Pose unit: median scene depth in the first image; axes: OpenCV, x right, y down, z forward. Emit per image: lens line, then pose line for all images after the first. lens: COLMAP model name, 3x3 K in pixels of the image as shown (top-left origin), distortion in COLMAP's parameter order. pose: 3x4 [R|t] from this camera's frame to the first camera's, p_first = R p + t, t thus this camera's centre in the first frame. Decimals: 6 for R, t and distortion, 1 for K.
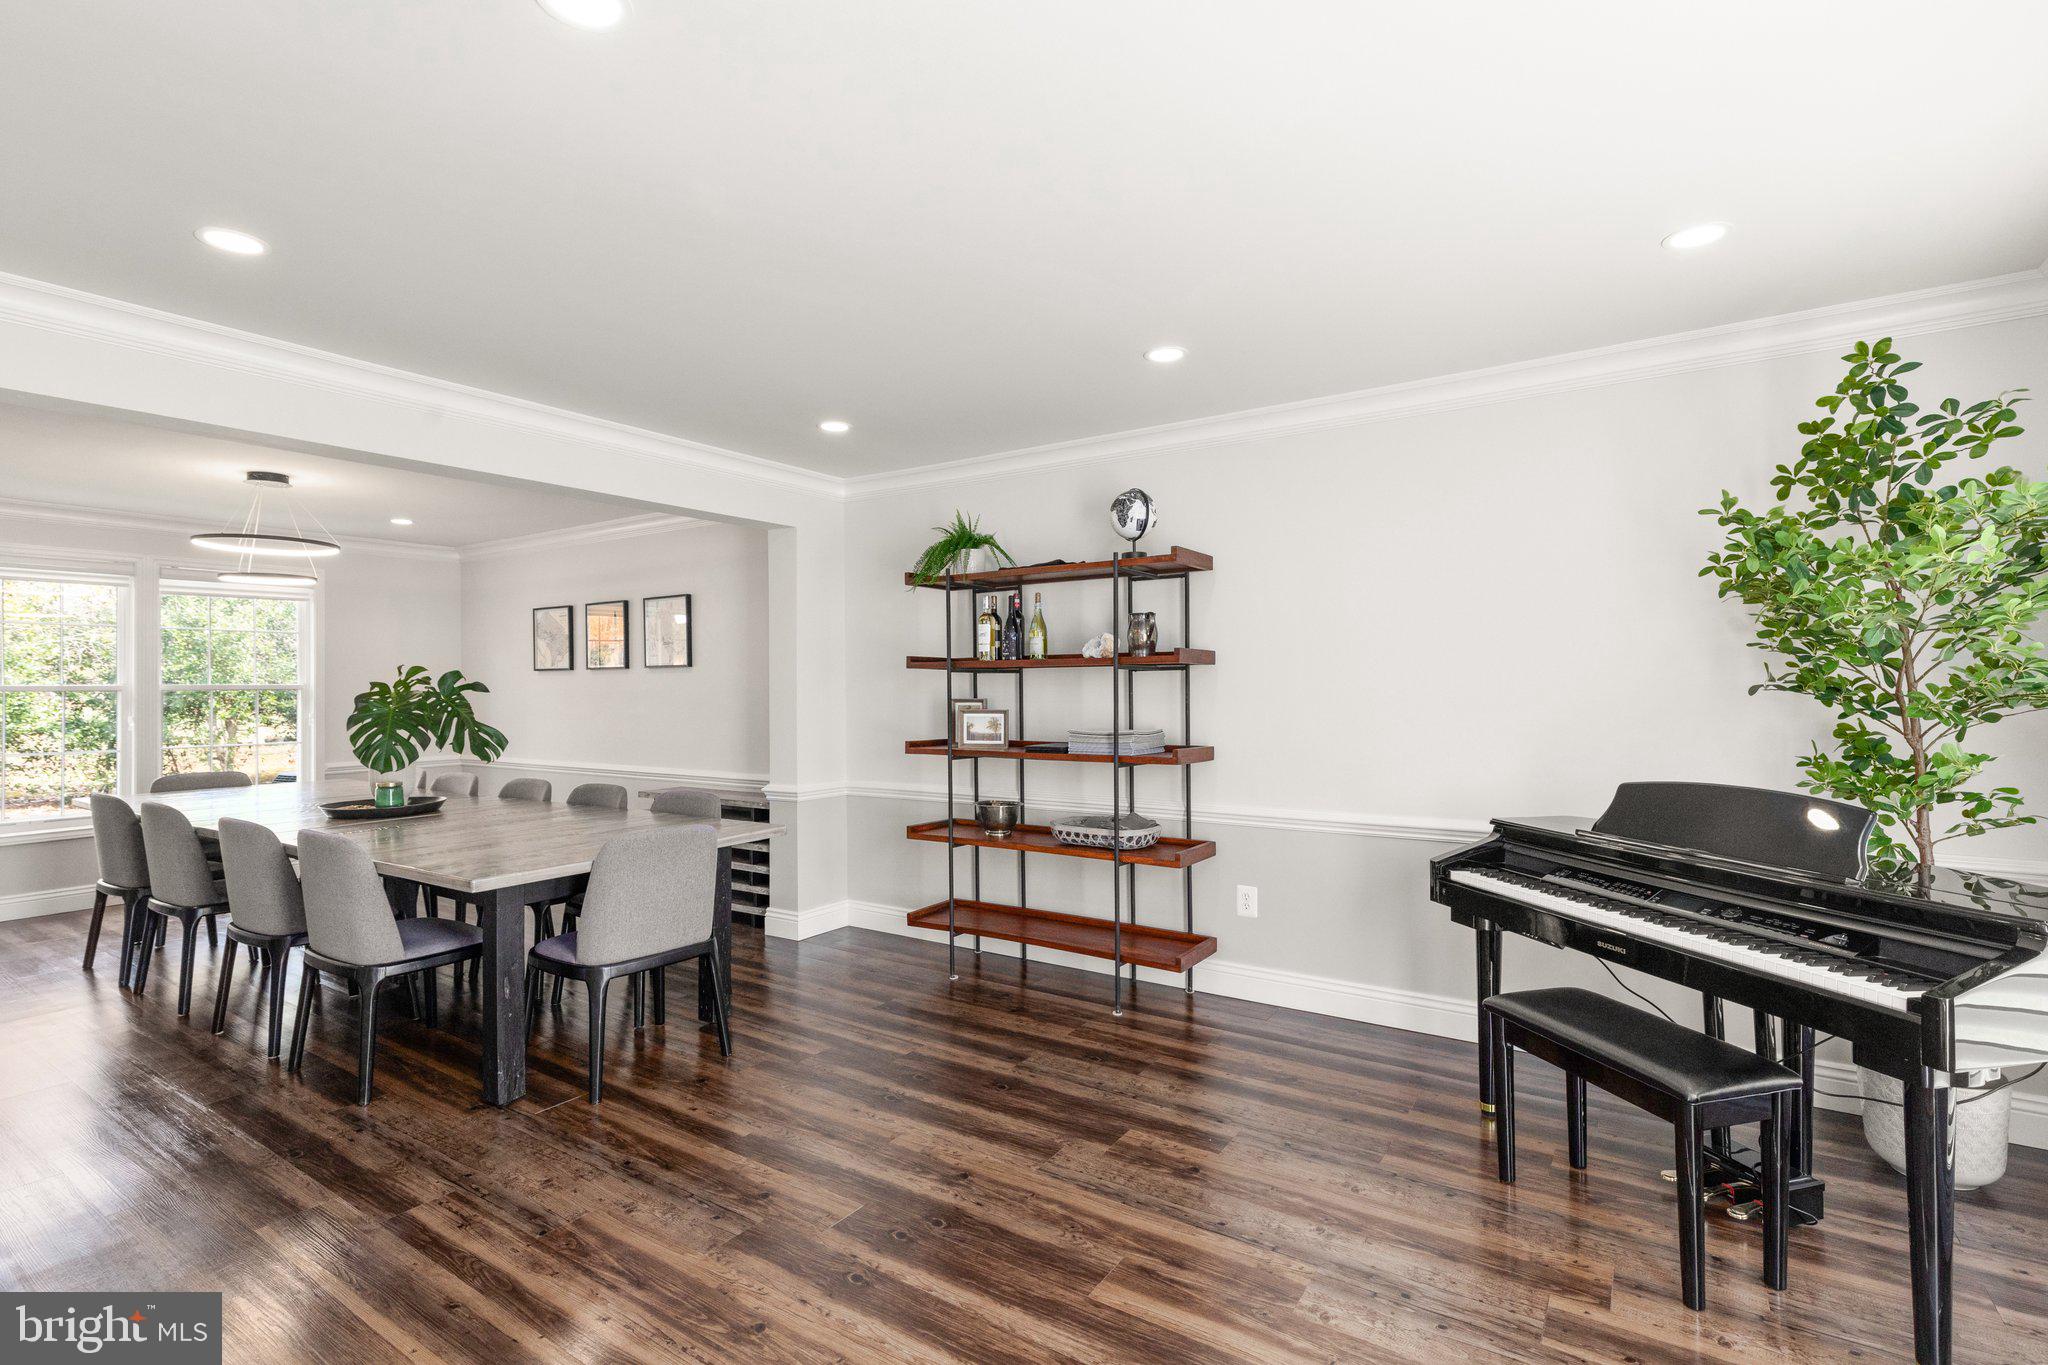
lens RADIAL K [[948.3, 0, 1024.0], [0, 948.3, 682.5], [0, 0, 1]] dist [0.007425, -0.000469]
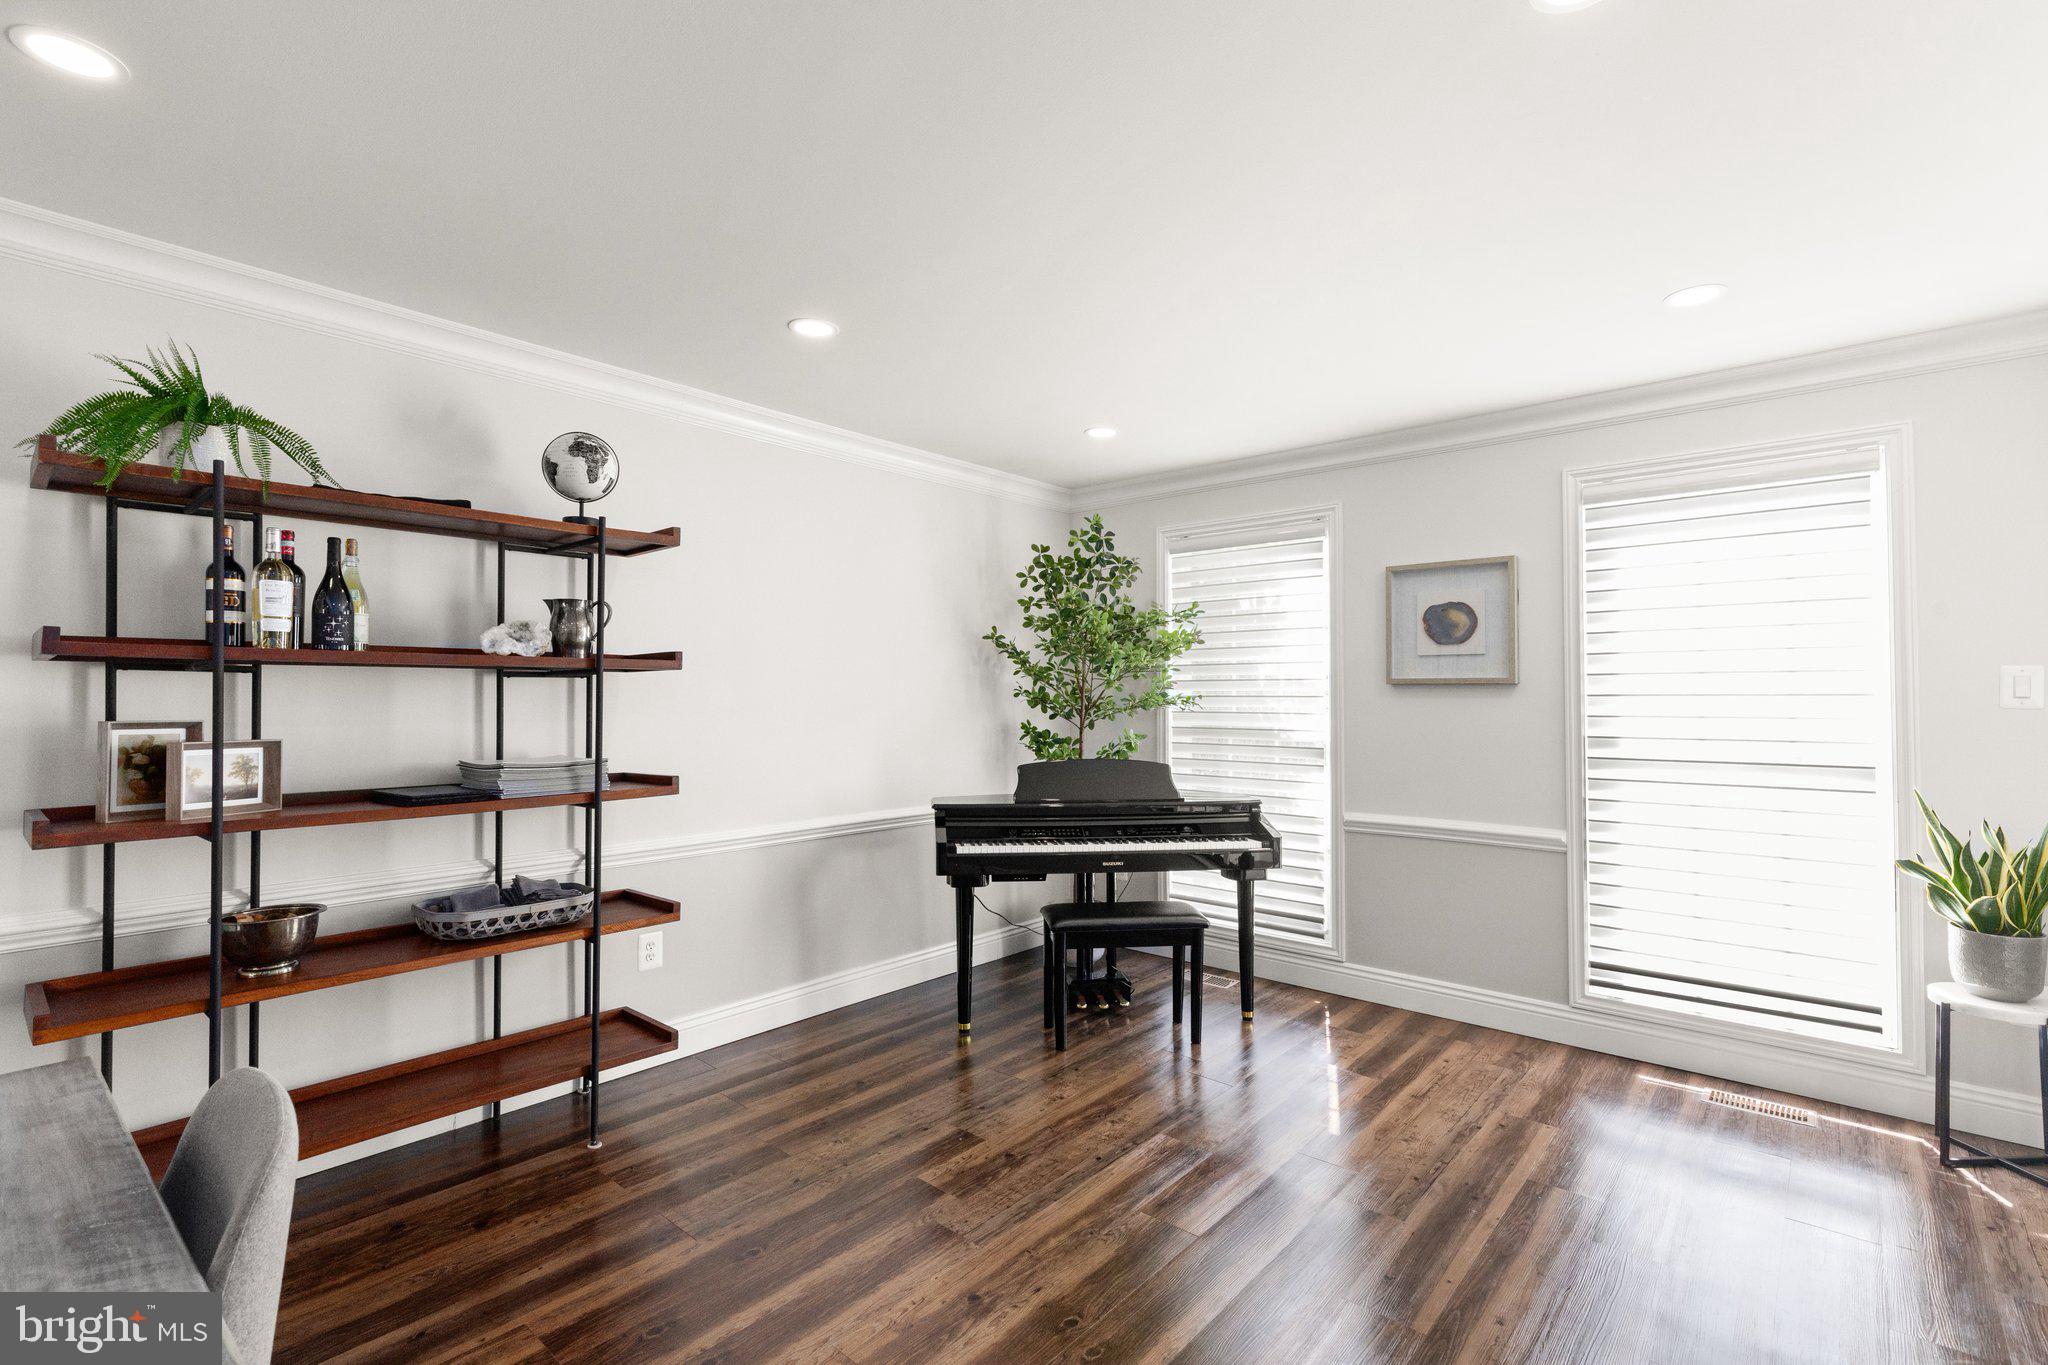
lens RADIAL K [[948.3, 0, 1024.0], [0, 948.3, 682.5], [0, 0, 1]] dist [0.007425, -0.000469]
pose [[0.107227, 0.021959, 0.993992, -0.597611], [-0.005617, 0.999753, -0.021480, 0.005859], [-0.994219, -0.003280, 0.107324, 0.590168]]
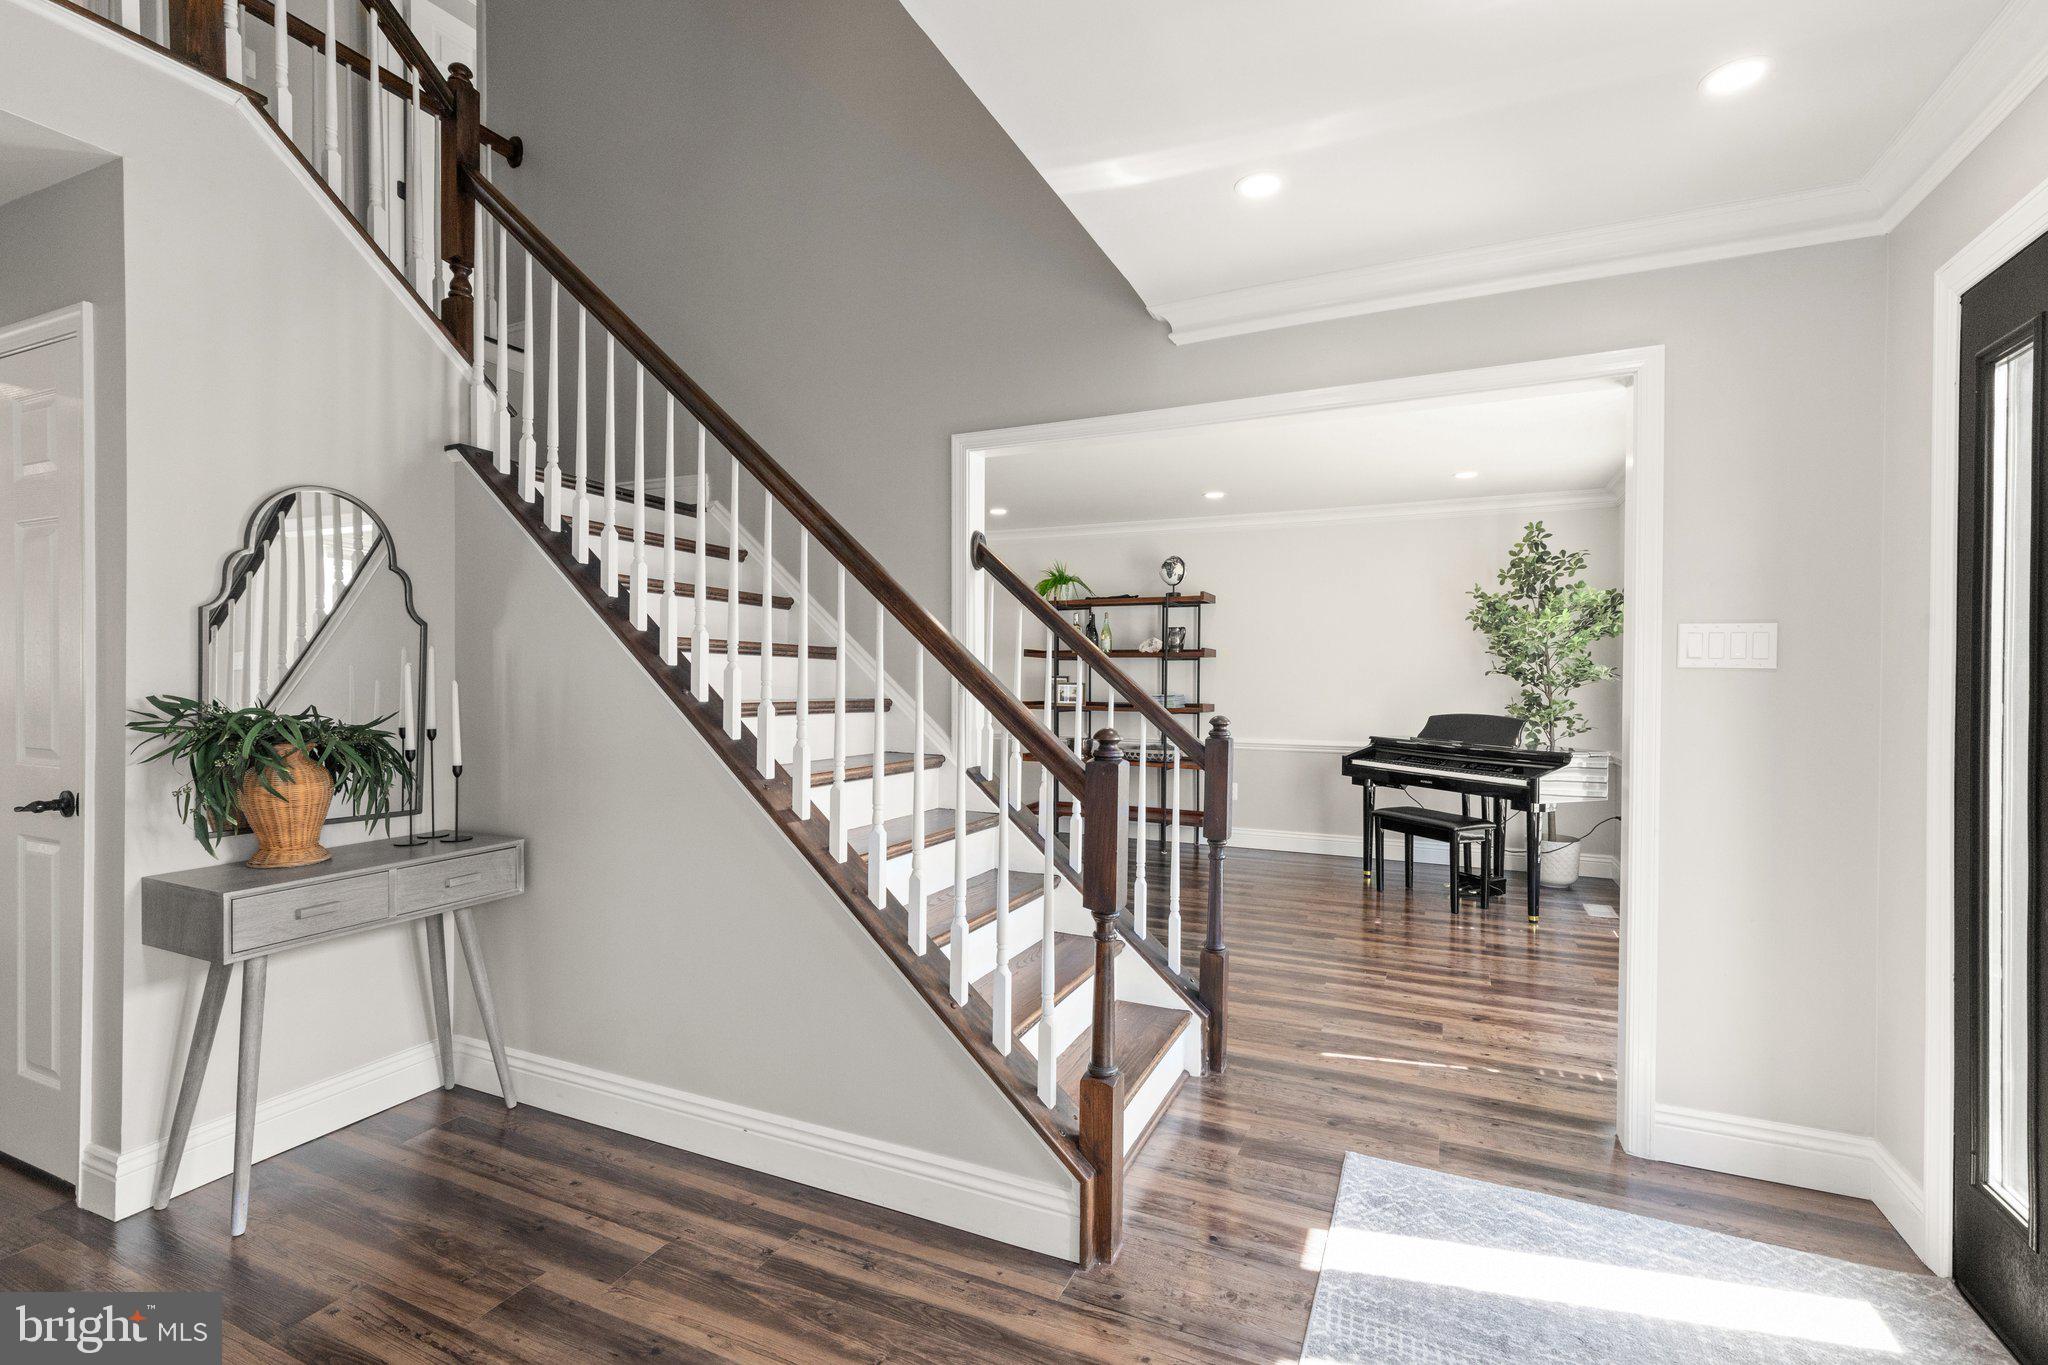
lens RADIAL K [[916.4, 0, 1022.6], [0, 916.4, 692.6], [0, 0, 1]] dist [0.019085, -0.000107]
pose [[0.987074, 0.011085, 0.159878, -0.432011], [-0.014454, 0.999697, 0.019921, 0.018042], [-0.159609, -0.021975, 0.986936, -0.636190]]
